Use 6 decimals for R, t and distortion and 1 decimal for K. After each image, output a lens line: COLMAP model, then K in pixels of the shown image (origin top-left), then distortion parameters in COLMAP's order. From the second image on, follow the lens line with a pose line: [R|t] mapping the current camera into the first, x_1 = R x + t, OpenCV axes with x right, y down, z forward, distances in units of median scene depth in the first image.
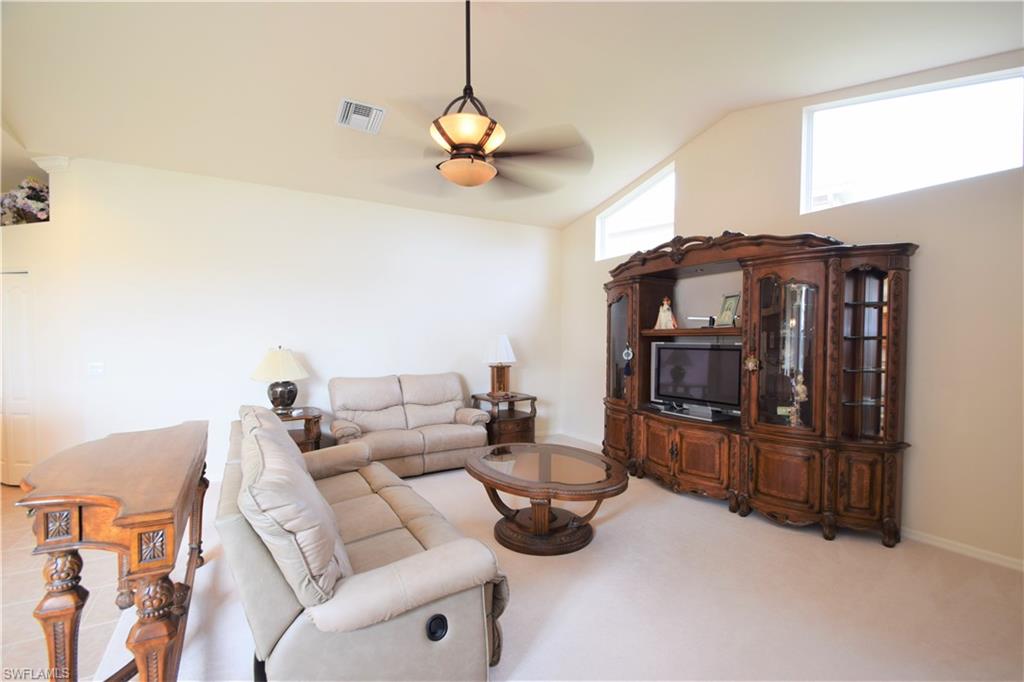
lens RADIAL K [[454.4, 0, 522.1], [0, 454.4, 356.4], [0, 0, 1]] dist [0.001000, -0.008417]
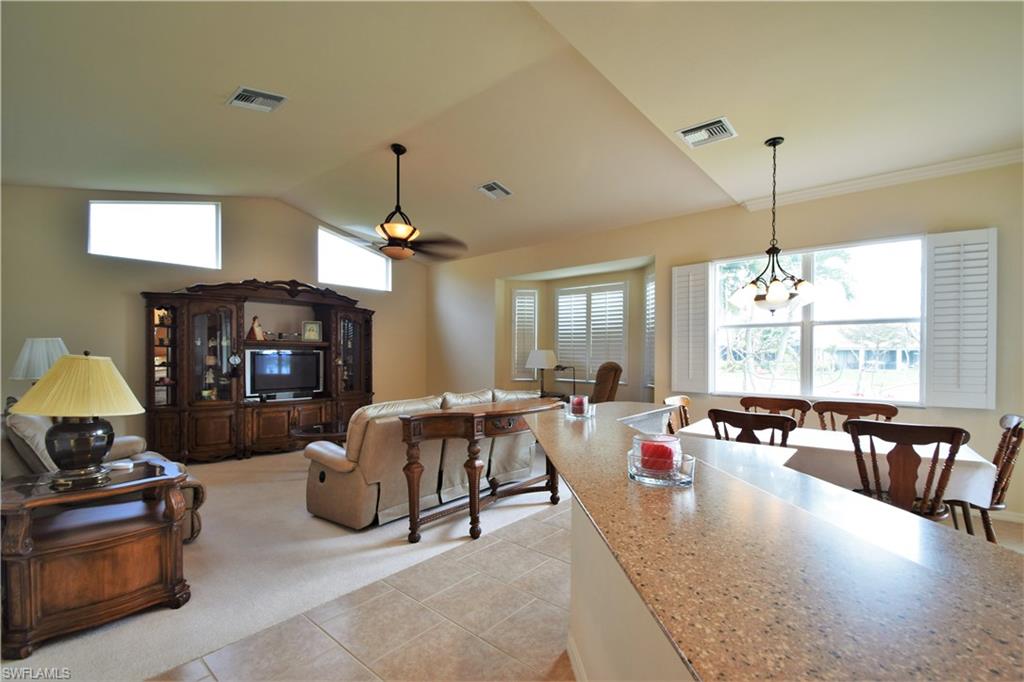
lens RADIAL K [[448.1, 0, 525.7], [0, 448.1, 354.8], [0, 0, 1]] dist [0.002007, -0.009929]
pose [[-0.317700, -0.005429, 0.948176, -1.190001], [0.029238, 0.999452, 0.015519, -0.014579], [-0.947740, 0.032654, -0.317367, 0.684967]]
